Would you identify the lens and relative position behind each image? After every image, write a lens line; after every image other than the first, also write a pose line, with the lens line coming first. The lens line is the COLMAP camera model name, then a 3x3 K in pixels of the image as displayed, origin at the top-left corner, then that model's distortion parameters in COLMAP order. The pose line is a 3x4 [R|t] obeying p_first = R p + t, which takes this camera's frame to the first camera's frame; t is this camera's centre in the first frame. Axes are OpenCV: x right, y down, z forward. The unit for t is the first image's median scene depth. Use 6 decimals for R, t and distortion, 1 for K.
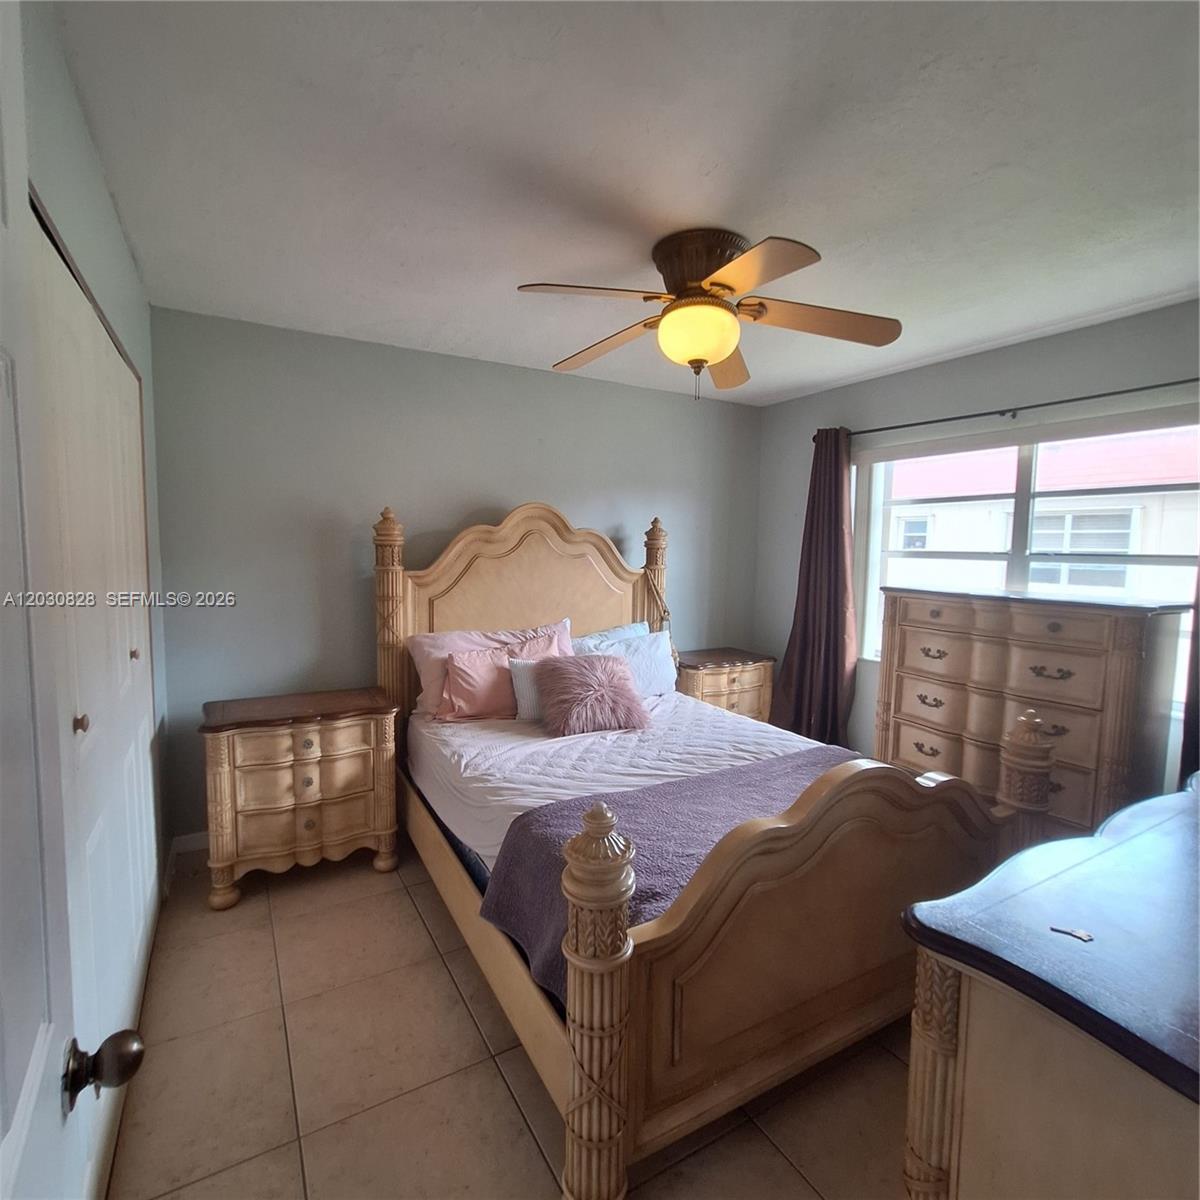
lens RADIAL K [[634.8, 0, 598.8], [0, 634.8, 605.0], [0, 0, 1]] dist [0.004198, 0.001828]
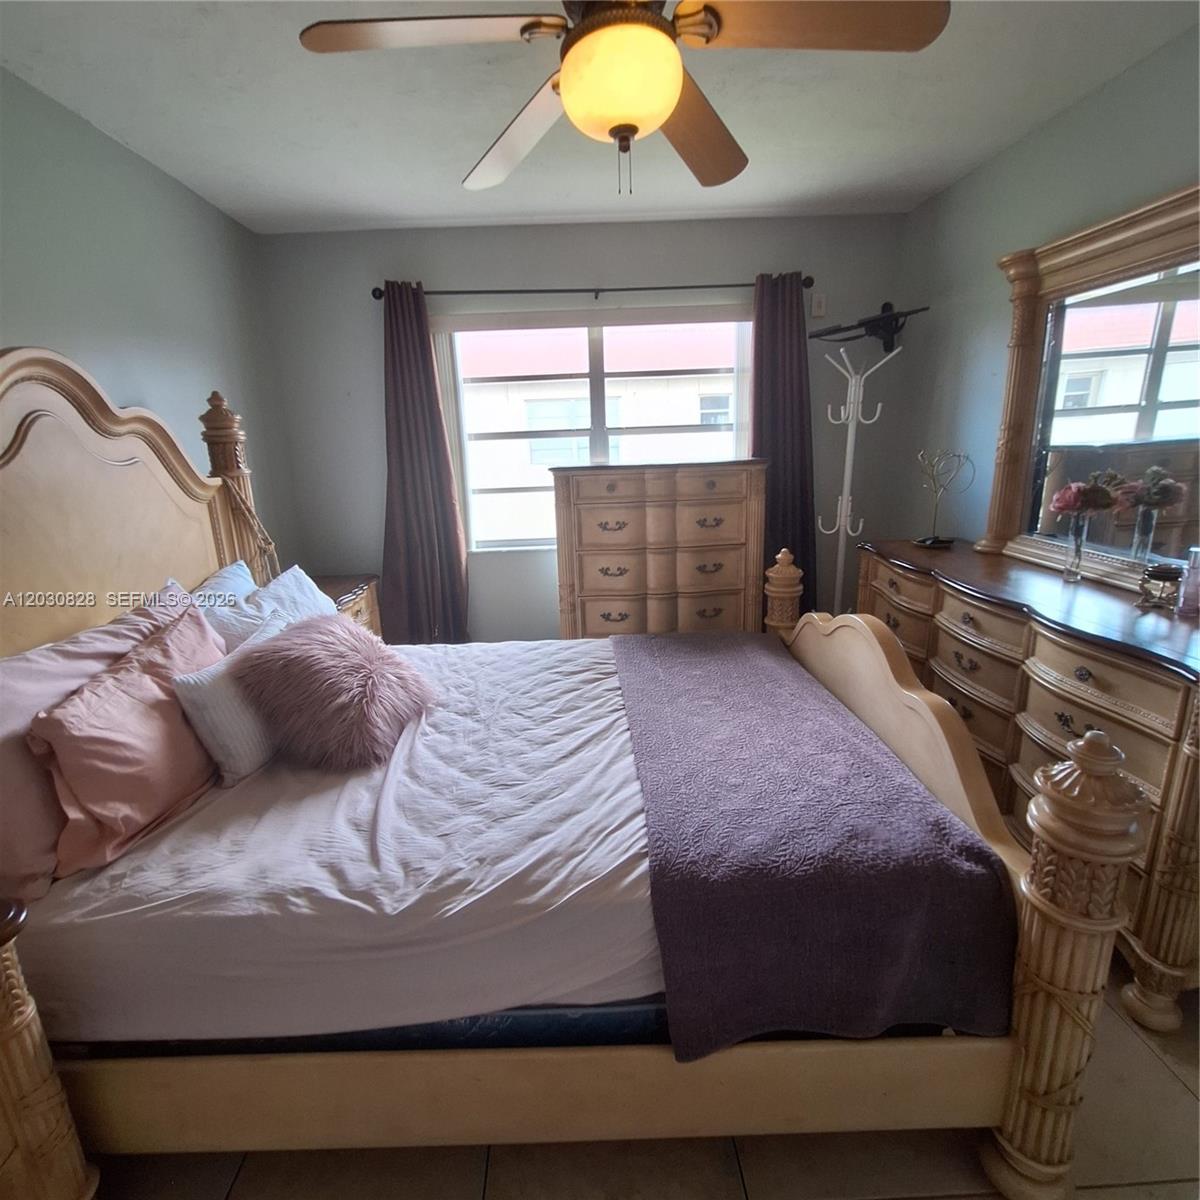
lens RADIAL K [[634.8, 0, 593.2], [0, 634.8, 591.0], [0, 0, 1]] dist [0.004198, 0.001828]
pose [[0.483713, -0.243725, 0.840607, -0.395805], [0.128688, 0.969811, 0.207135, -0.041272], [-0.865714, 0.007982, 0.500475, 0.503478]]
